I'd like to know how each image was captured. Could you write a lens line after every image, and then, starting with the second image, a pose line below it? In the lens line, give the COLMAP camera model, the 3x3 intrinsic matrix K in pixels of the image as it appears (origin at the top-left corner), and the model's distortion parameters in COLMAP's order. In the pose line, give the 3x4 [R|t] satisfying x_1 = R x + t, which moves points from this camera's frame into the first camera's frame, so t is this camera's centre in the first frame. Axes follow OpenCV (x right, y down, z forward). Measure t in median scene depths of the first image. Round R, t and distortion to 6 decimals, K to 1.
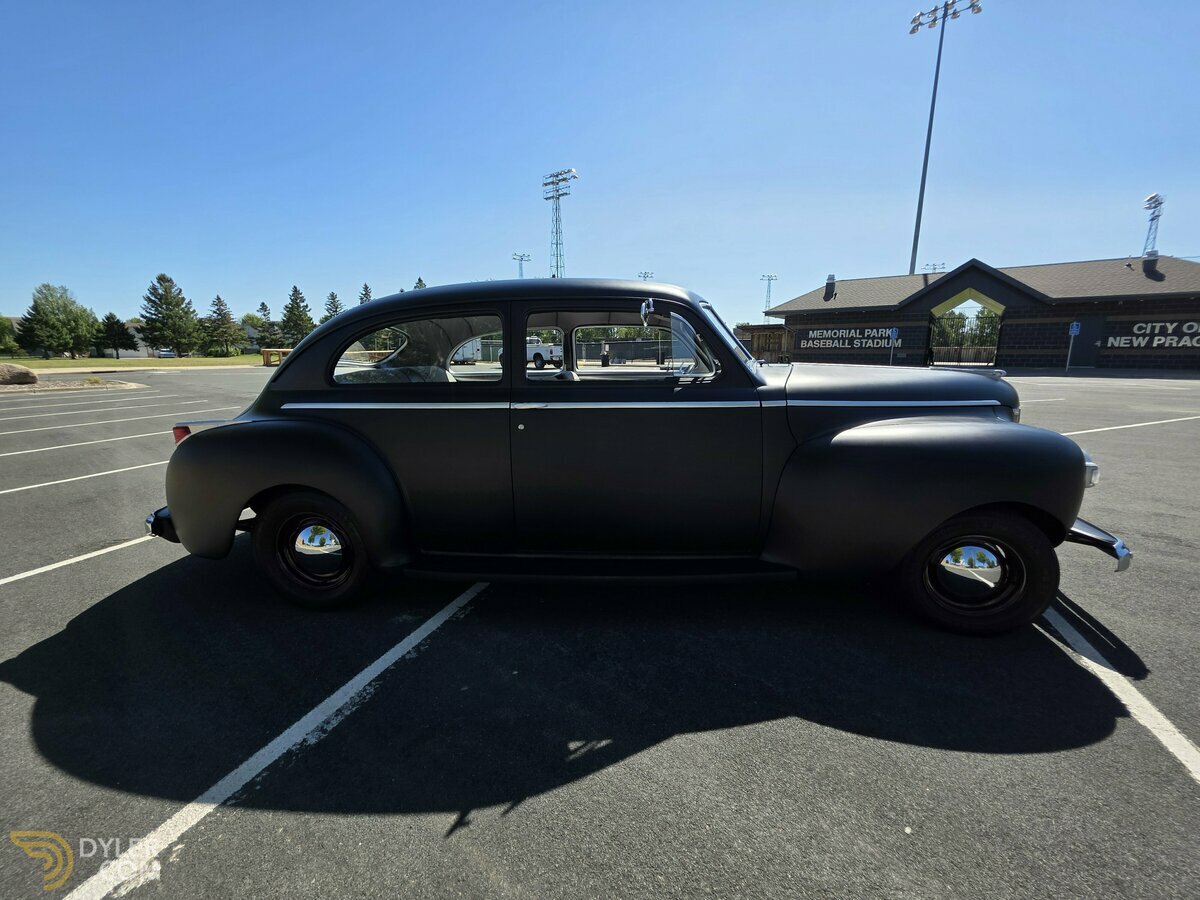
lens RADIAL K [[482.4, 0, 602.8], [0, 482.4, 450.9], [0, 0, 1]] dist [0.009107, -0.004989]
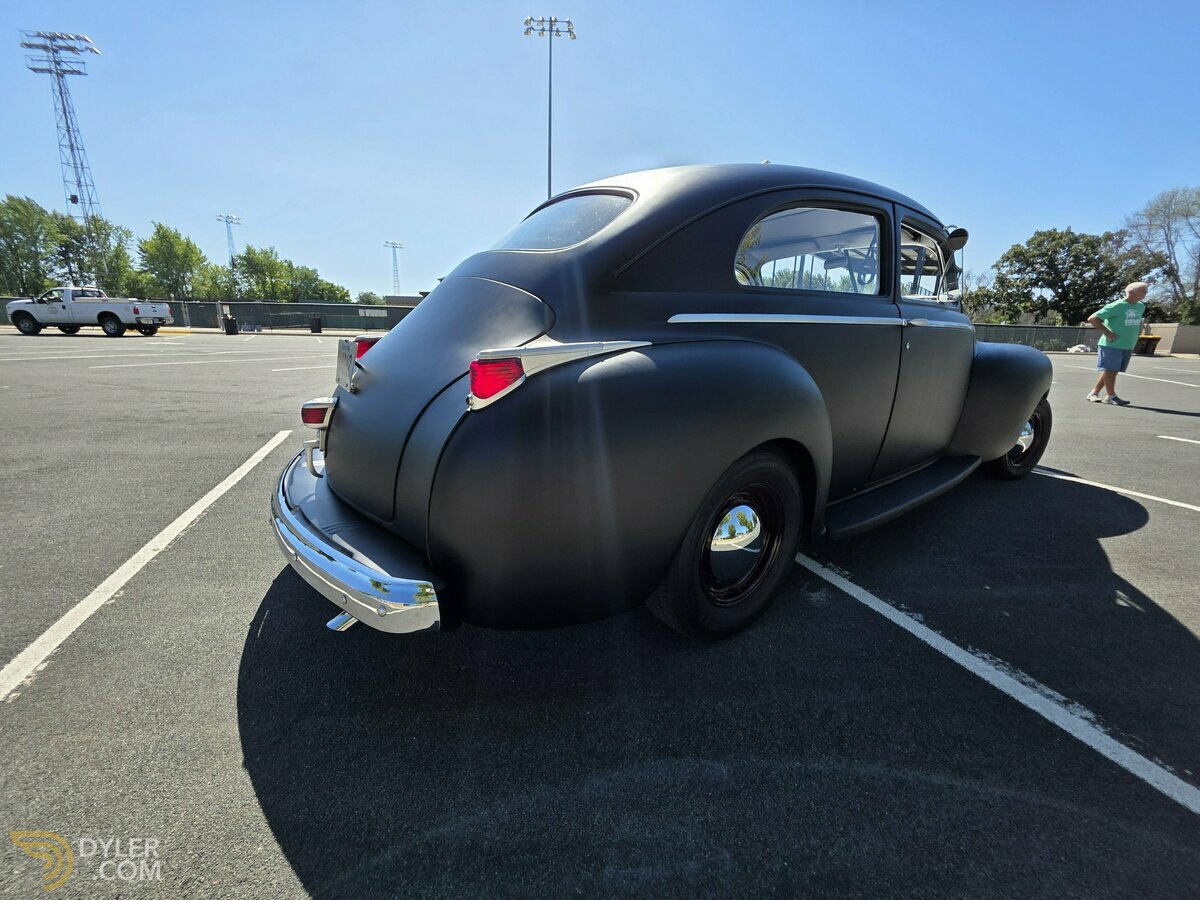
lens RADIAL K [[481.3, 0, 603.9], [0, 481.3, 454.3], [0, 0, 1]] dist [0.007015, -0.003889]
pose [[0.742128, -0.146111, 0.654138, -0.085411], [0.108780, 0.989267, 0.097555, 0.000283], [-0.661371, -0.001241, 0.750058, 0.048197]]
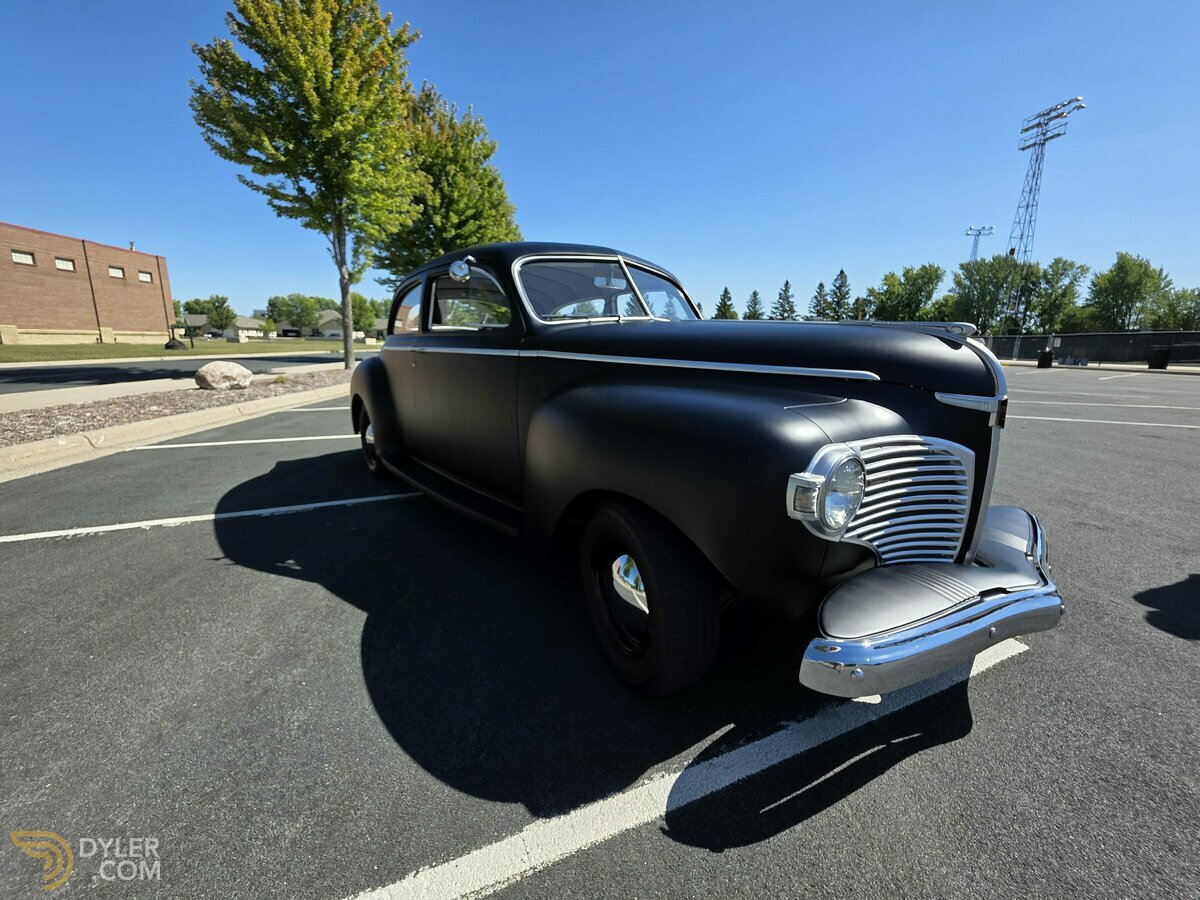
lens RADIAL K [[482.4, 0, 602.8], [0, 482.4, 450.9], [0, 0, 1]] dist [0.009107, -0.004989]
pose [[0.688420, 0.170106, -0.705083, 0.083393], [-0.163606, 0.983475, 0.077530, -0.001082], [0.706620, 0.061982, 0.704874, 0.030029]]
